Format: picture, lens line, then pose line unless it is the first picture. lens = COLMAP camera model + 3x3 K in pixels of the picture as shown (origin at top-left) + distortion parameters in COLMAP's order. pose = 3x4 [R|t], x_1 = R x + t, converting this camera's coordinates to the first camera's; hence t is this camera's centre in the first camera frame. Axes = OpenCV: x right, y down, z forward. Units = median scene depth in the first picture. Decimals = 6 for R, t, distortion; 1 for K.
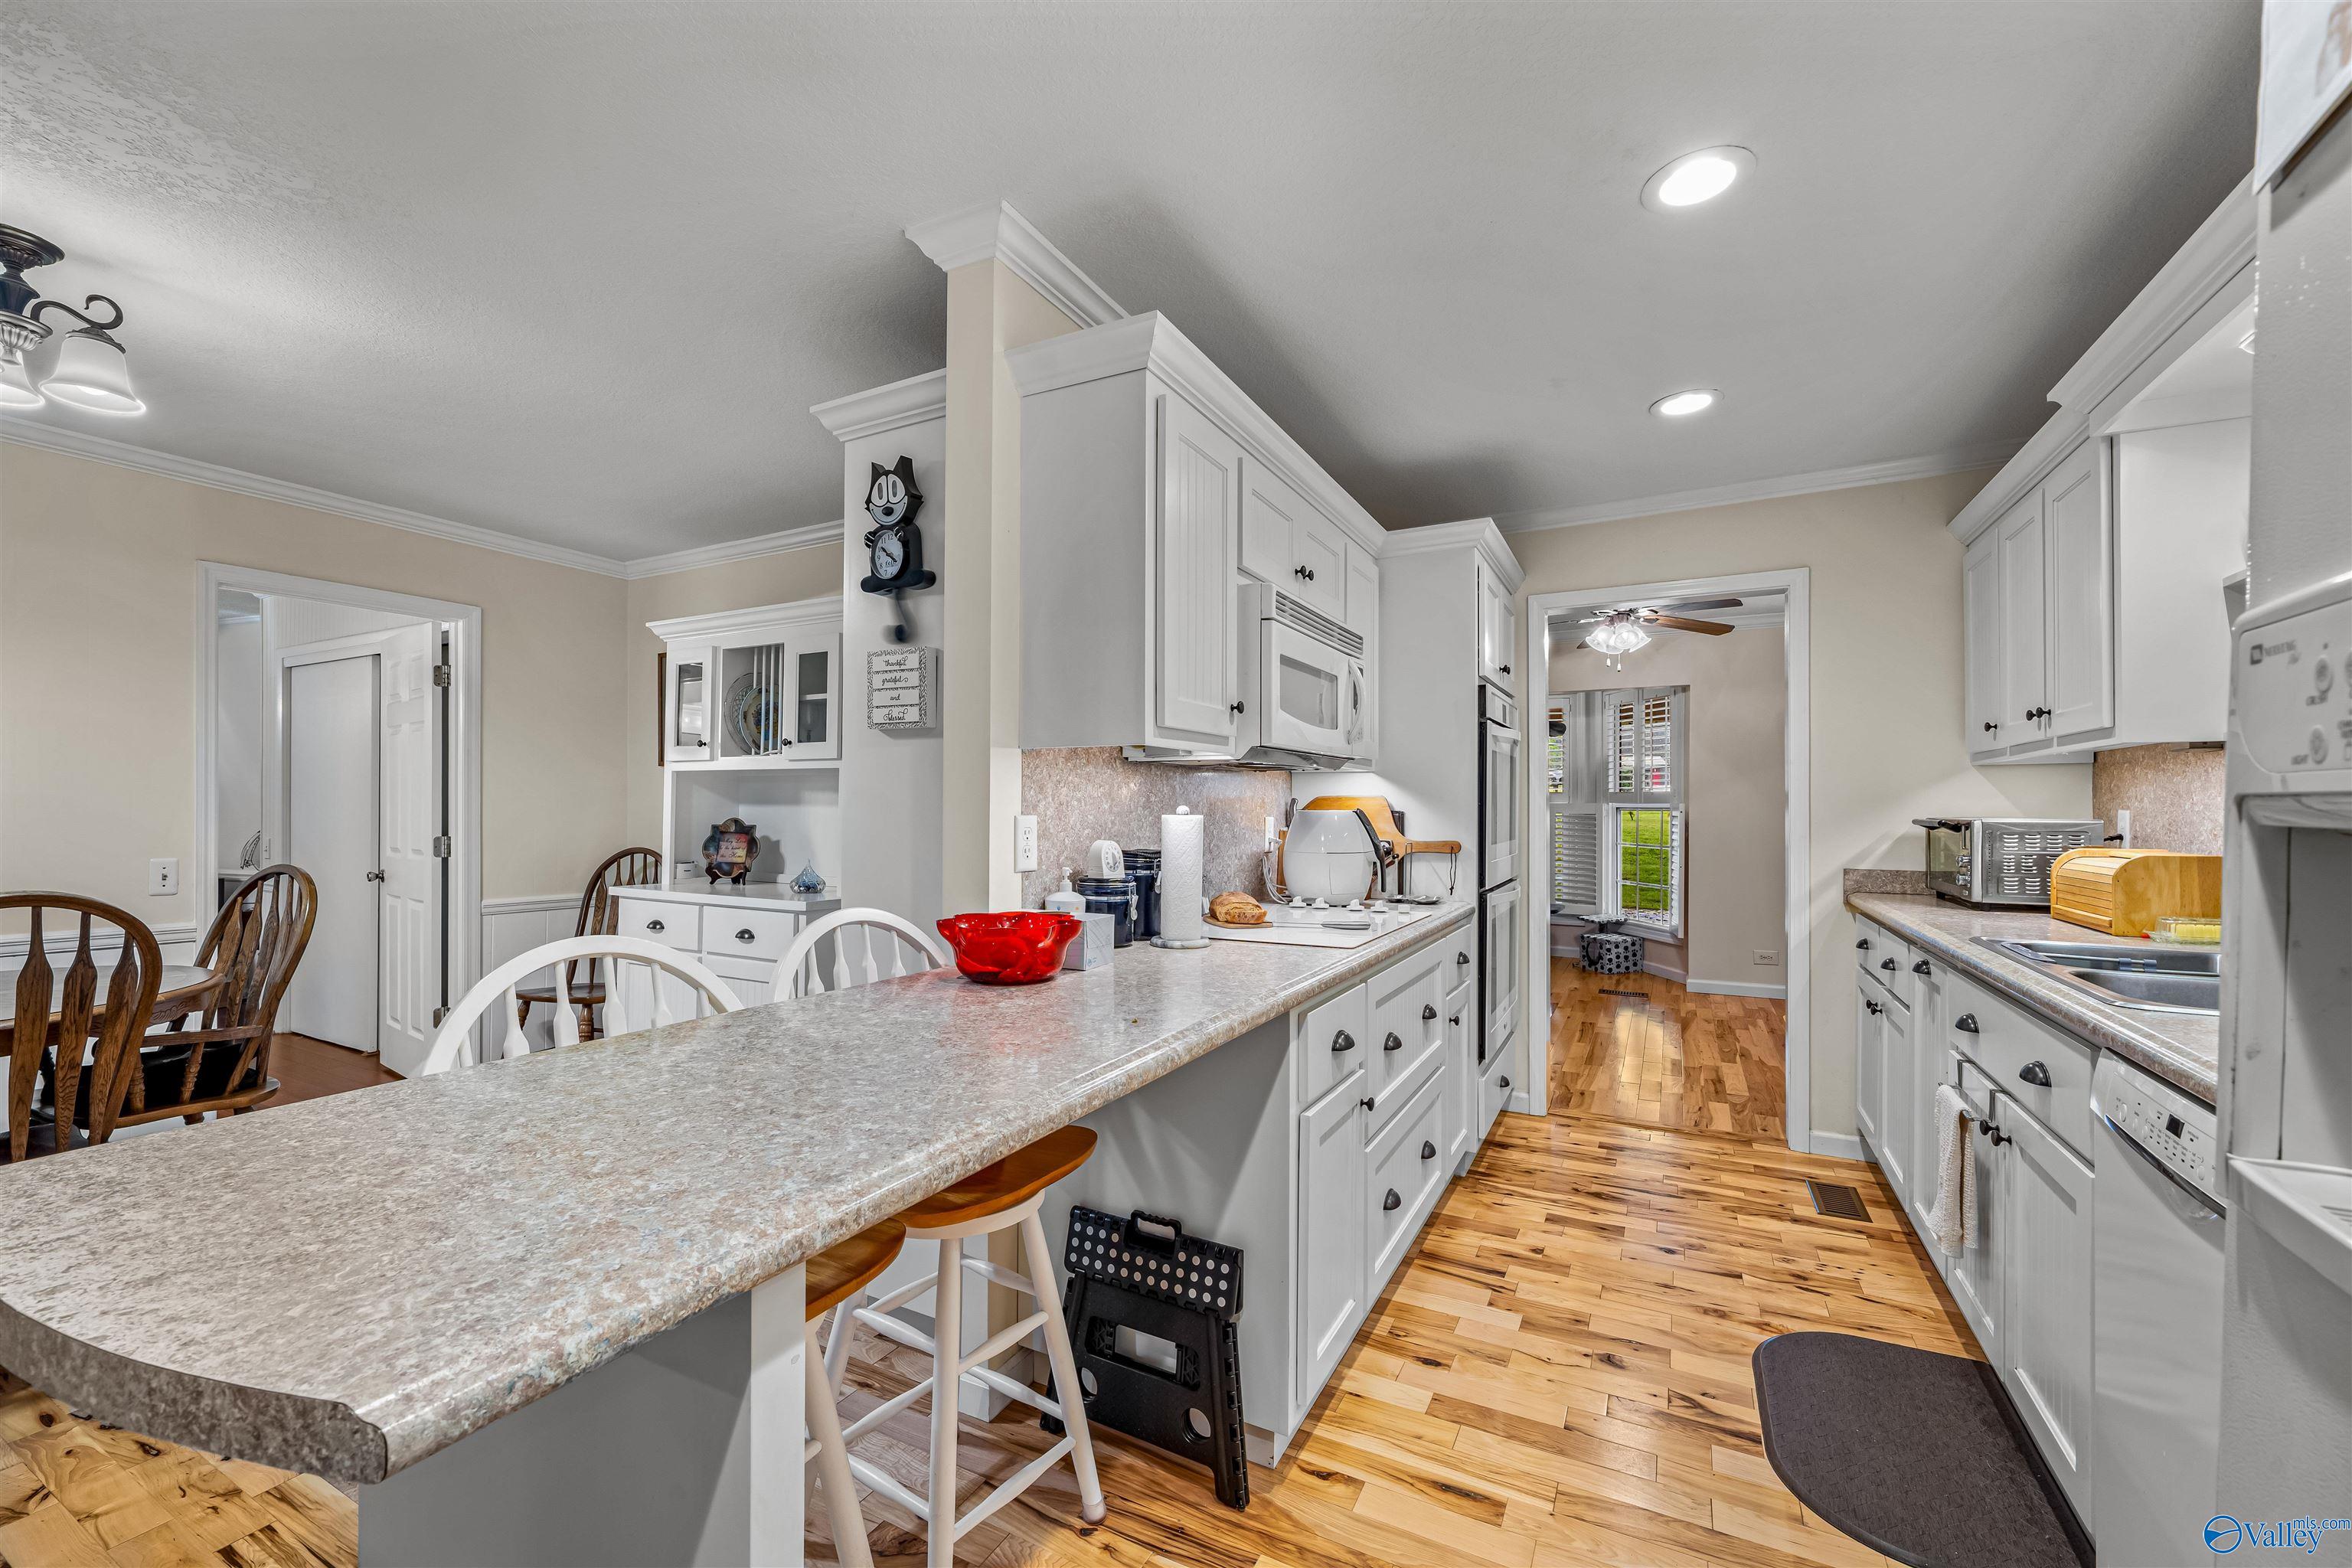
lens RADIAL K [[951.1, 0, 1170.1], [0, 951.1, 801.8], [0, 0, 1]] dist [-0.004012, -0.000268]
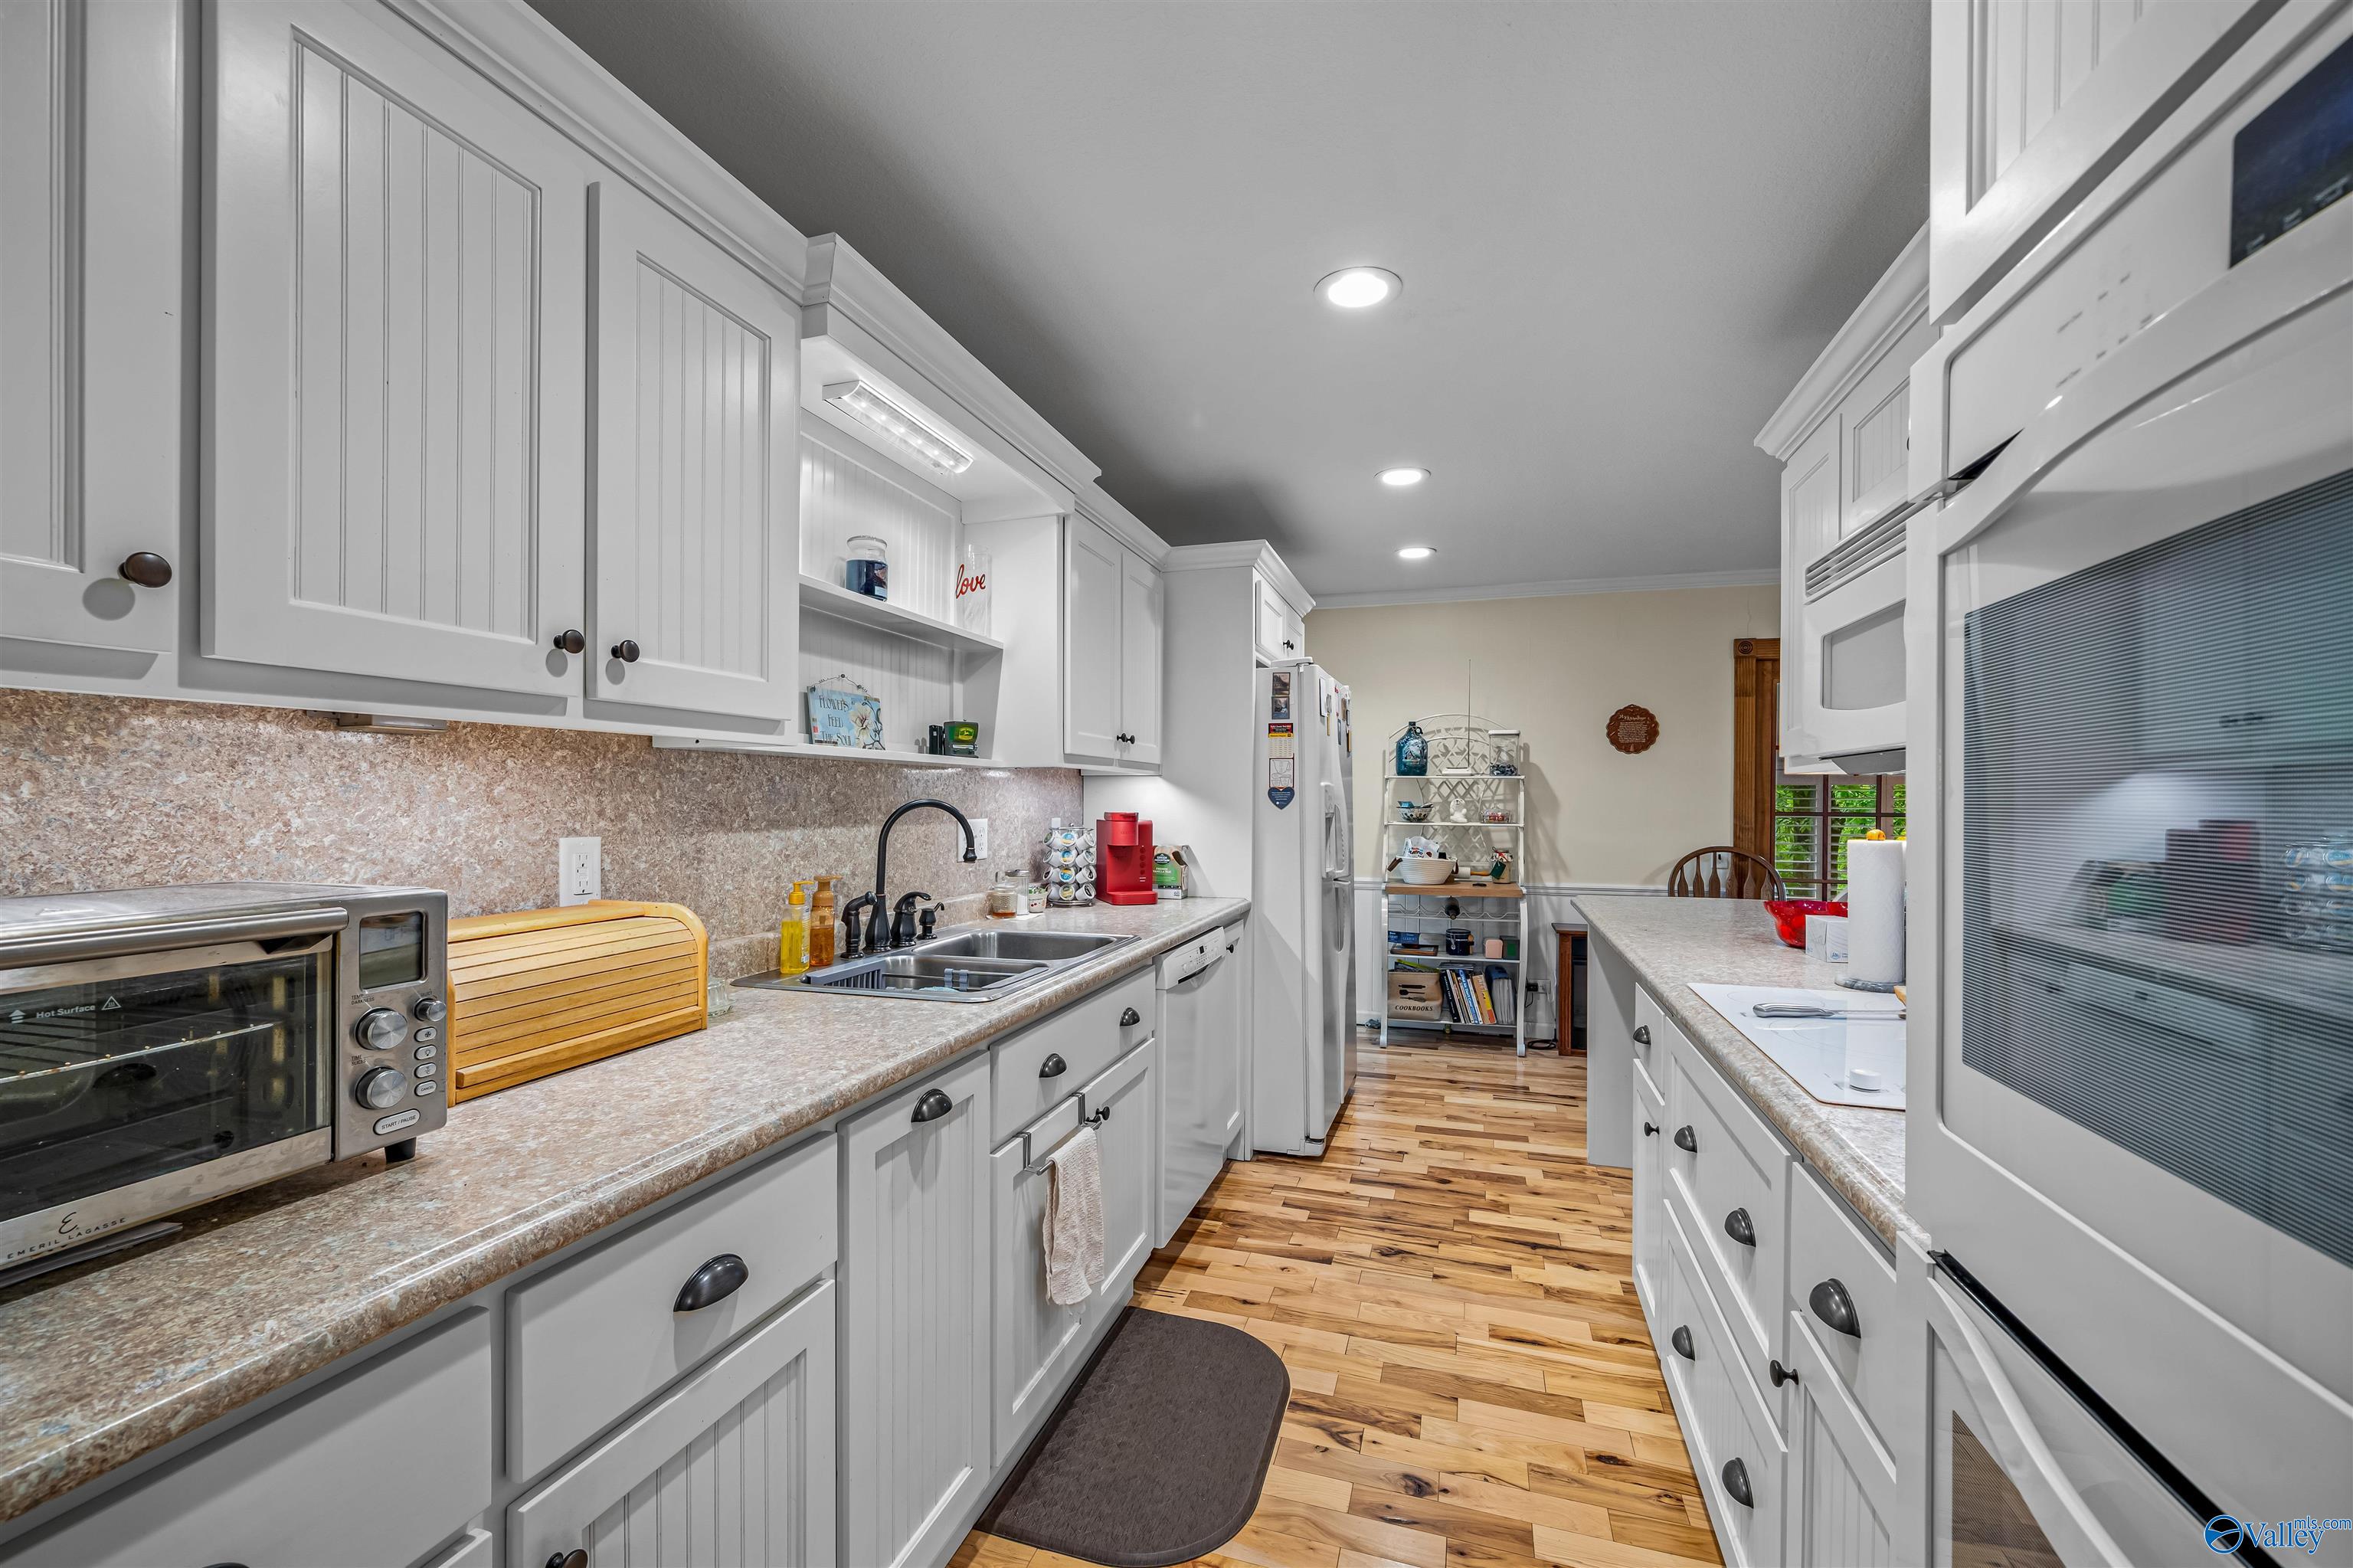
lens RADIAL K [[951.5, 0, 1170.6], [0, 951.5, 801.8], [0, 0, 1]] dist [-0.004012, -0.000268]
pose [[-0.983560, -0.007270, -0.180435, 0.925223], [-0.007521, 0.999971, 0.000708, -0.022211], [0.180424, 0.002053, -0.983587, 1.977287]]
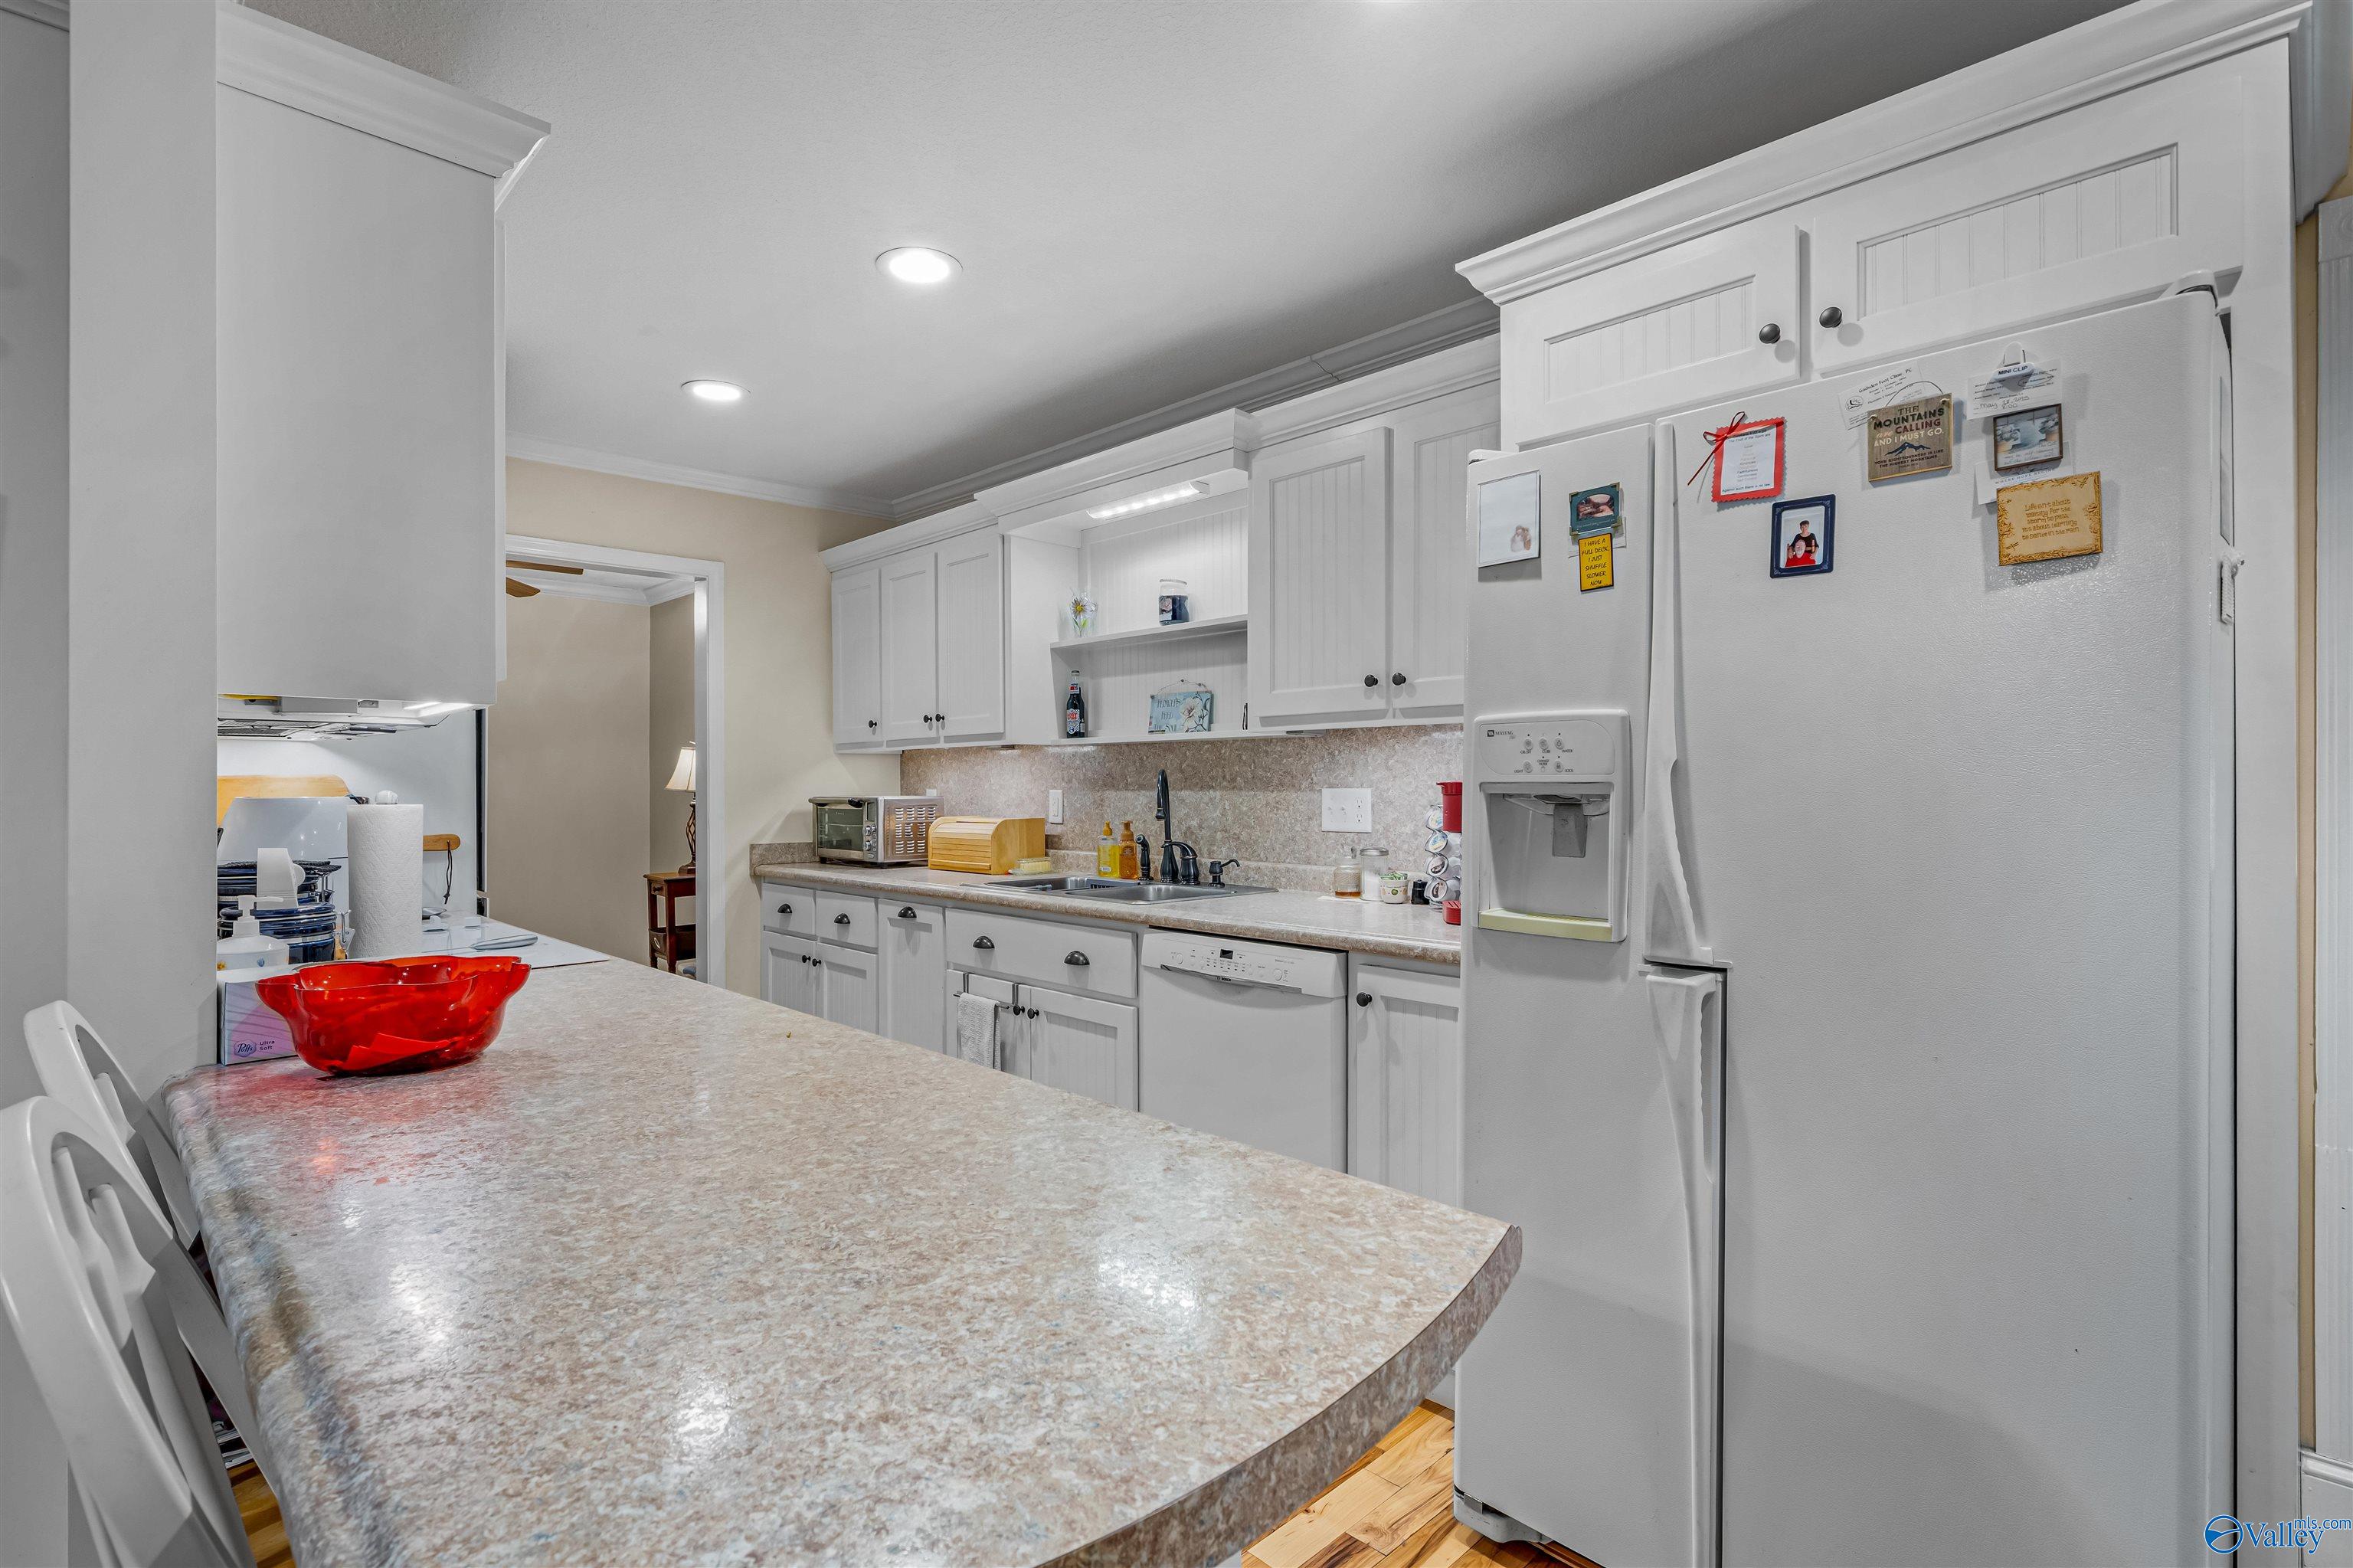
lens RADIAL K [[1115.0, 0, 1176.5], [0, 1115.0, 784.0], [0, 0, 1]] dist [0.002807, 0.000173]
pose [[0.304218, -0.002347, 0.952600, -0.643617], [0.001057, 0.999997, 0.002126, -0.002800], [-0.952602, 0.000360, 0.304219, 0.243225]]
